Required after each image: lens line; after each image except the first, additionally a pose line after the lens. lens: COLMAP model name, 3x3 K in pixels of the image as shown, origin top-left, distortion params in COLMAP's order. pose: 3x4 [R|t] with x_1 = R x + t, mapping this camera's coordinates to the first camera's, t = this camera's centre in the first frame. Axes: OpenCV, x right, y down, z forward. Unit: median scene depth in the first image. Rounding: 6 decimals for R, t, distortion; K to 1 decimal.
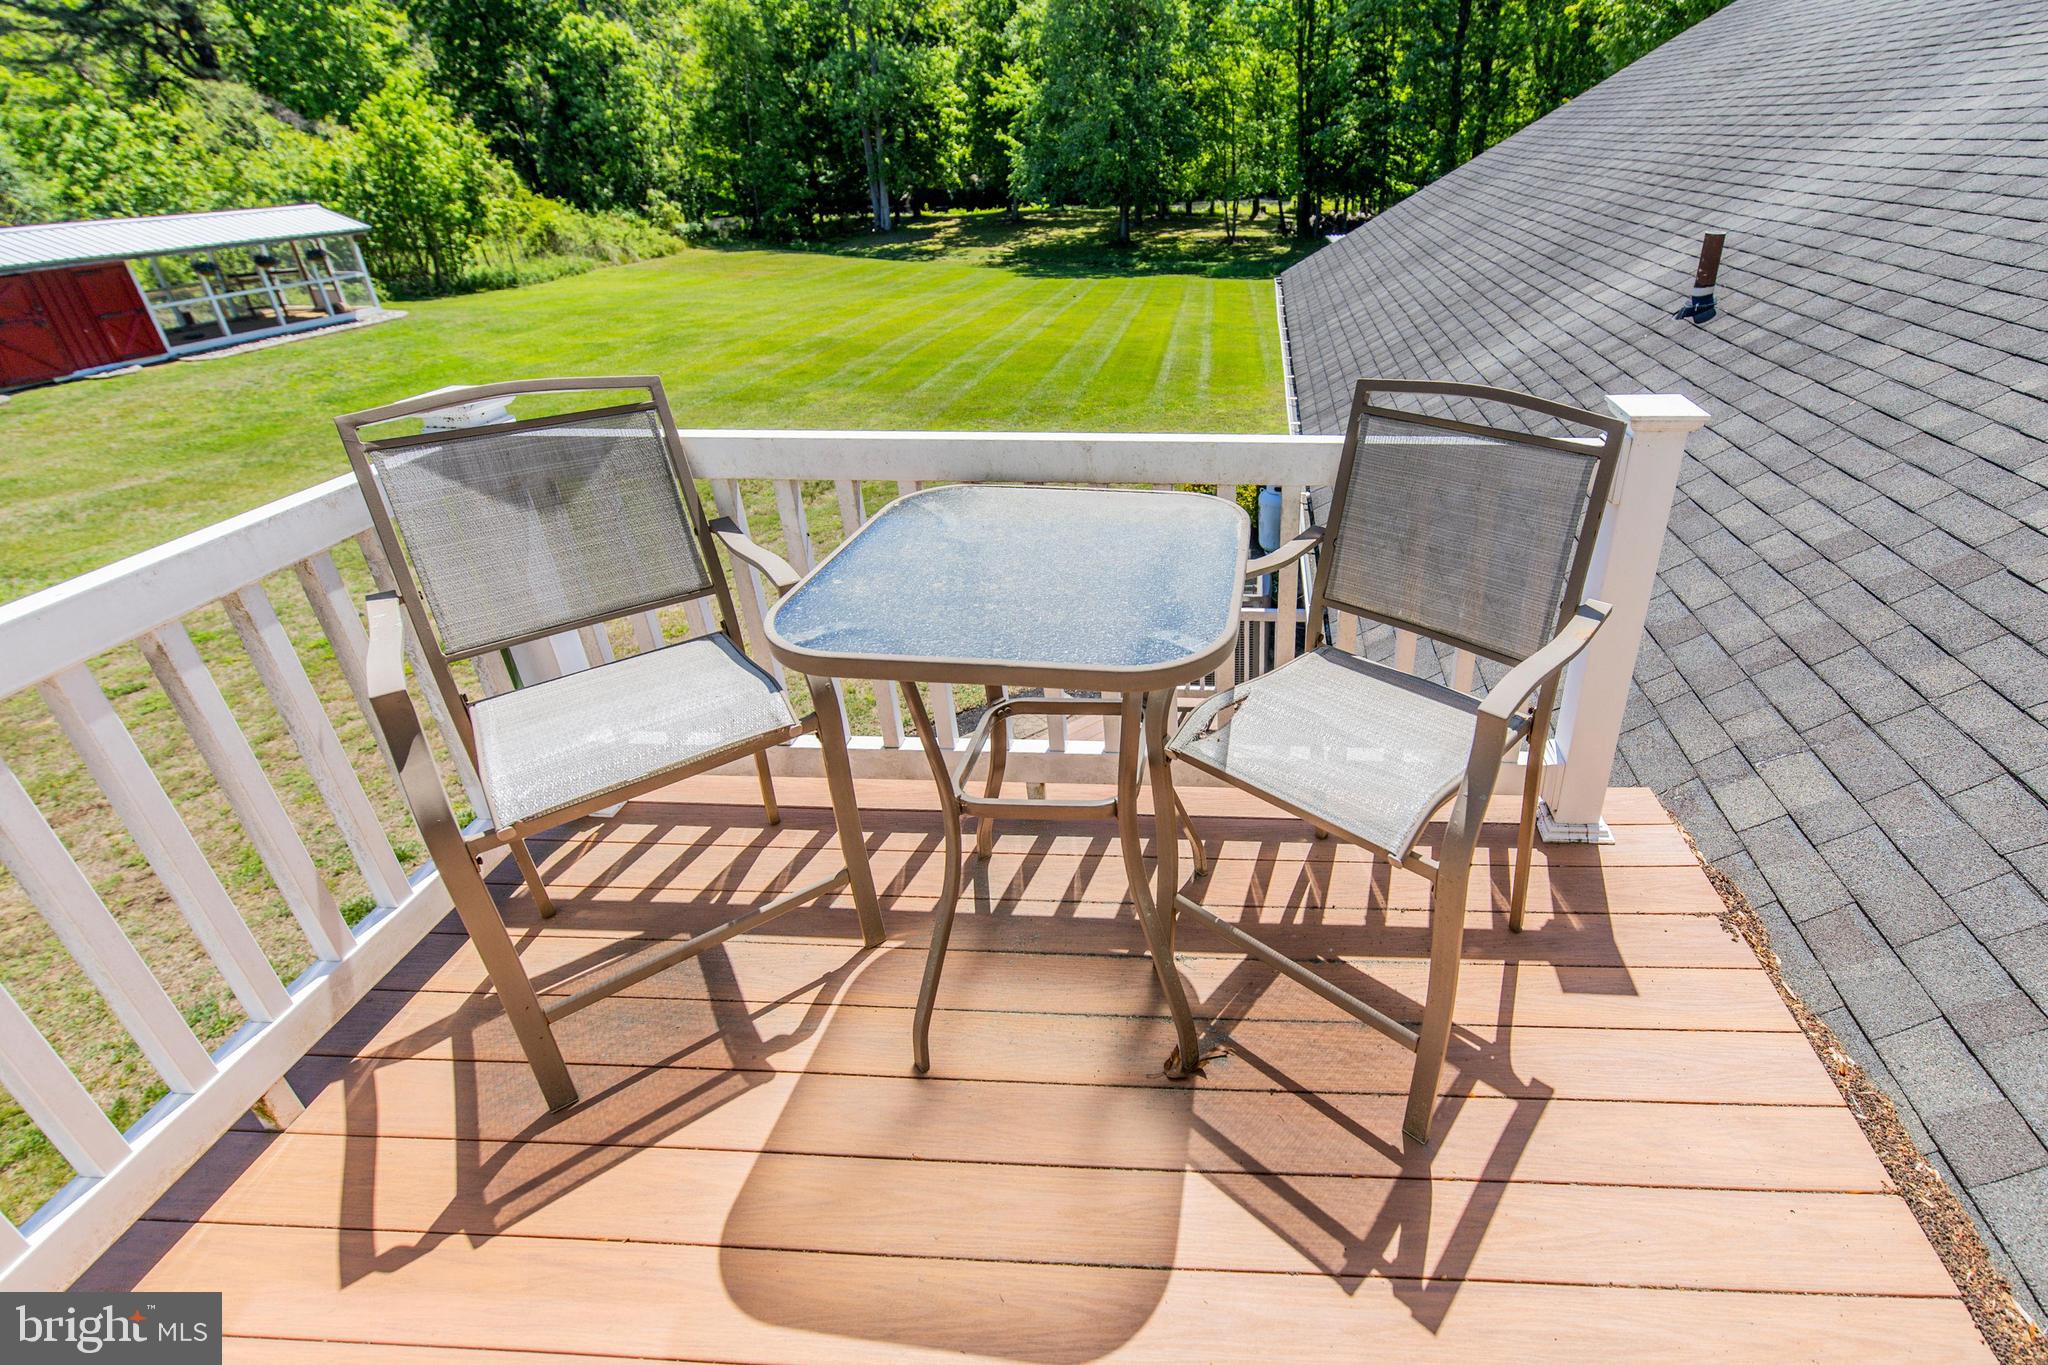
lens RADIAL K [[955.3, 0, 1206.2], [0, 955.3, 613.8], [0, 0, 1]] dist [-0.000781, 0.000386]
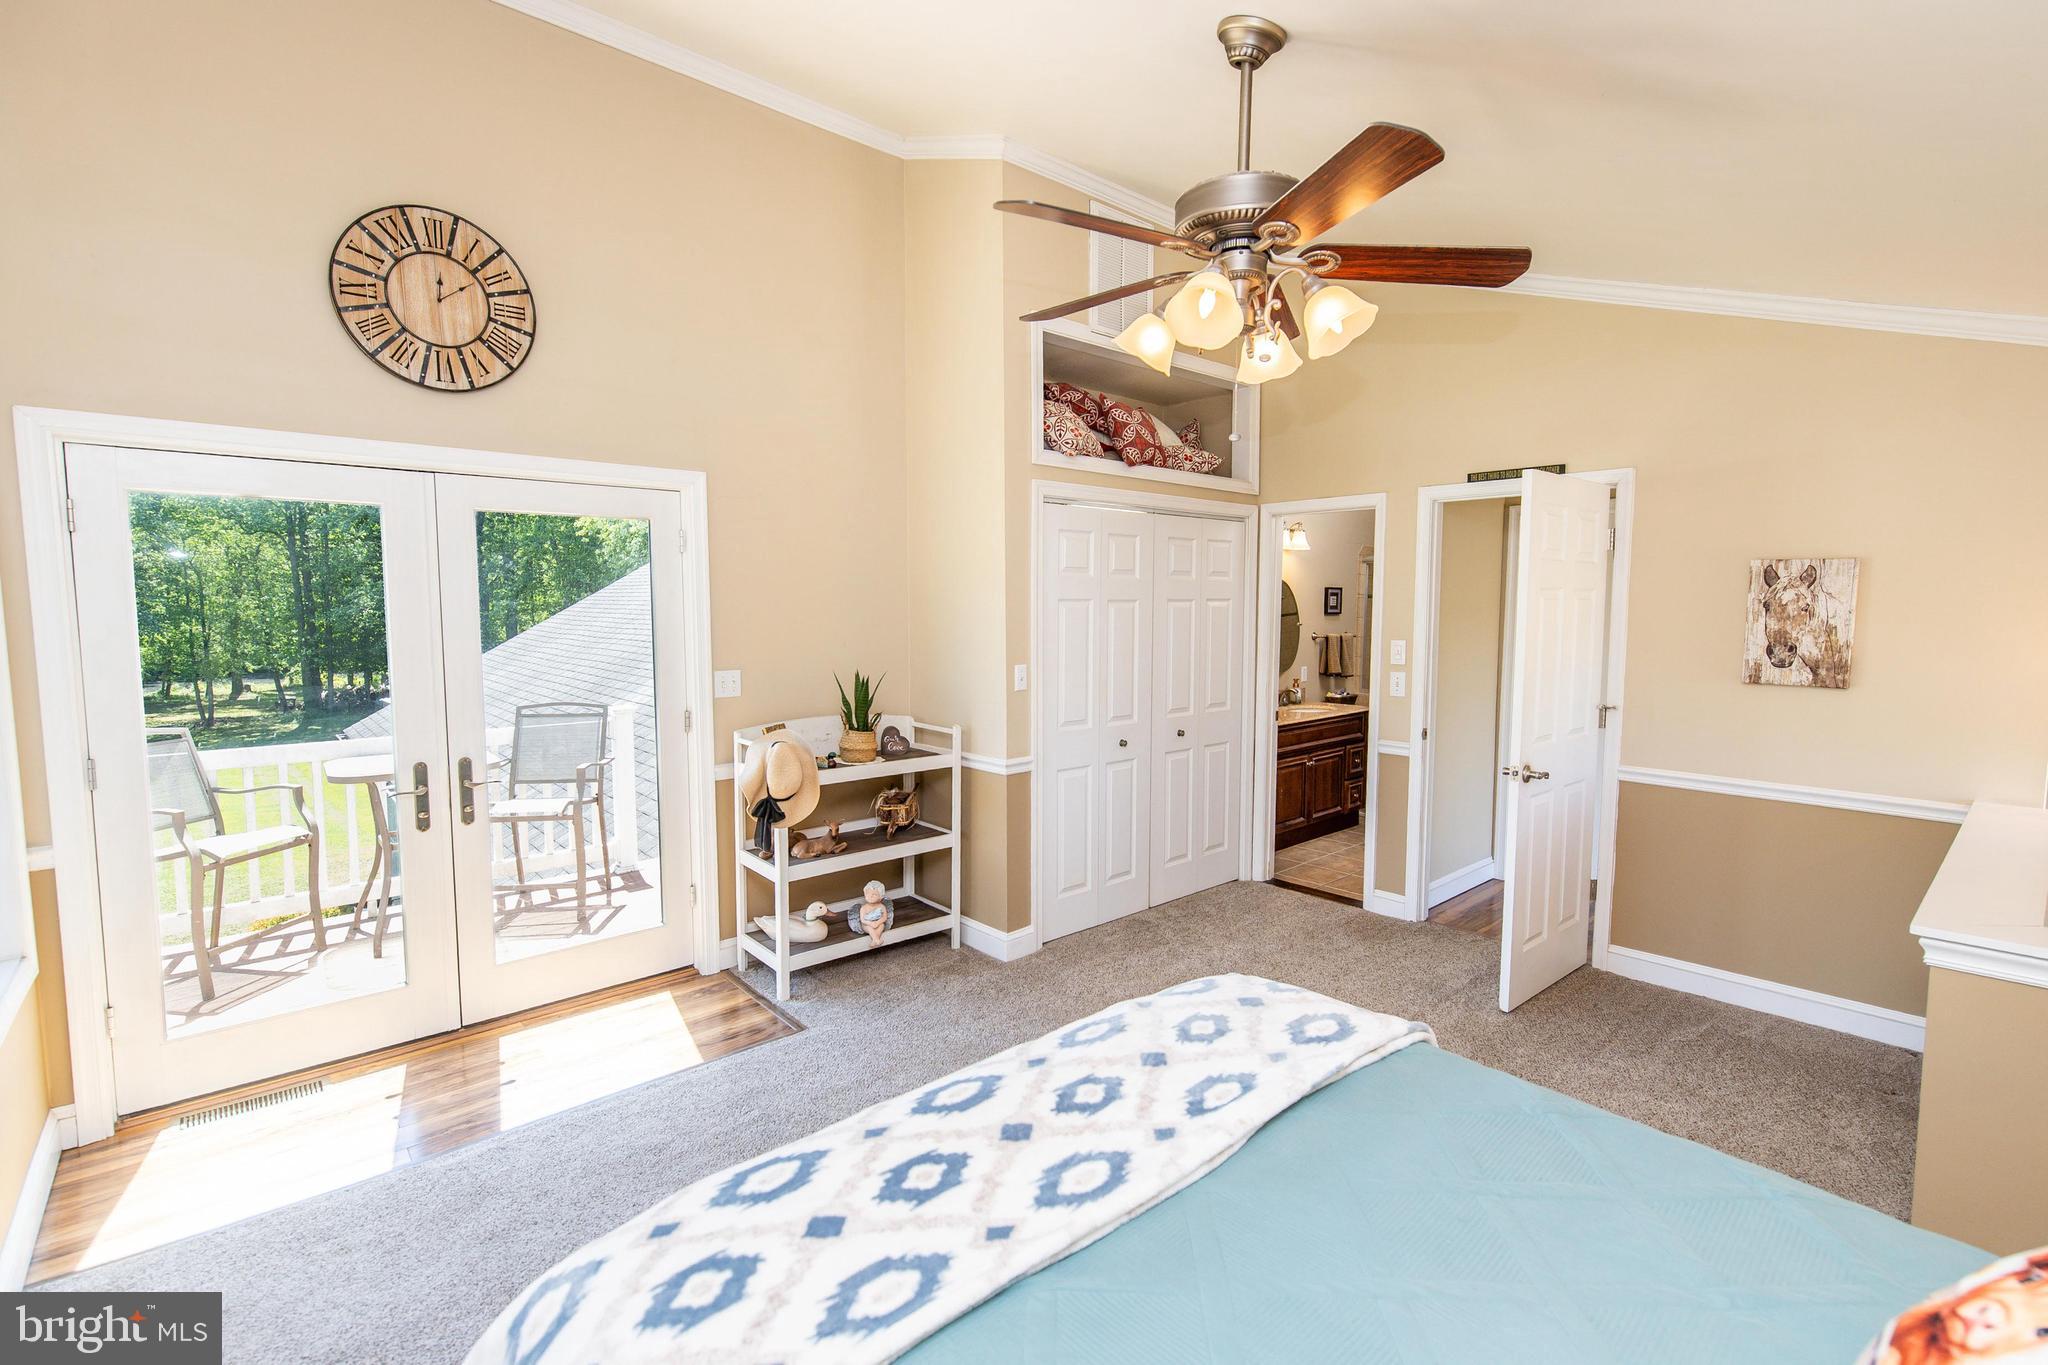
lens RADIAL K [[904.1, 0, 1023.7], [0, 904.1, 681.6], [0, 0, 1]] dist [0.002034, 0.000095]
pose [[0.721022, -0.052589, 0.690913, -0.607698], [0.310156, 0.916143, -0.253939, 0.837504], [-0.619621, 0.397387, 0.676871, -1.810613]]
